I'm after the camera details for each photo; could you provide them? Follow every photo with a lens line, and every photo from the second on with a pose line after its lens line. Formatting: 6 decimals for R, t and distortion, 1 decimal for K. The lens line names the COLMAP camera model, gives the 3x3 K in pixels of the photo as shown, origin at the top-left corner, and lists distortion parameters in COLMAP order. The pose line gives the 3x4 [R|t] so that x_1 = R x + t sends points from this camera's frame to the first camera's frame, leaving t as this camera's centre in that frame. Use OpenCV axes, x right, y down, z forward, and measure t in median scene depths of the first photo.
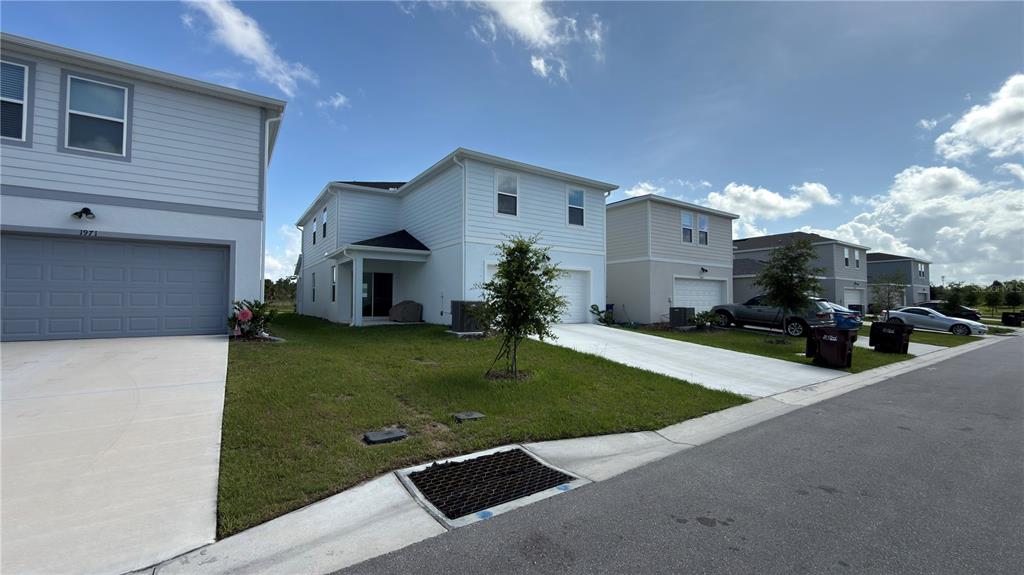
lens RADIAL K [[410.8, 0, 532.4], [0, 410.8, 287.7], [0, 0, 1]] dist [0.011994, 0.000054]
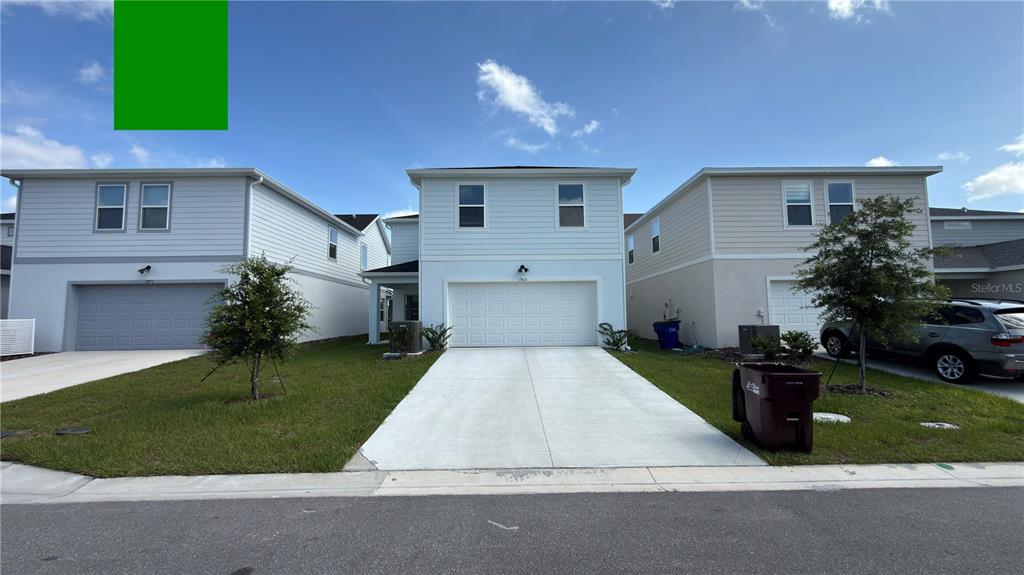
lens RADIAL K [[410.8, 0, 514.7], [0, 410.8, 291.0], [0, 0, 1]] dist [0.011994, 0.000054]
pose [[0.821916, -0.061819, -0.566245, 0.661227], [0.035033, 0.997698, -0.058070, 0.028630], [0.568531, 0.027892, 0.822189, 0.362112]]
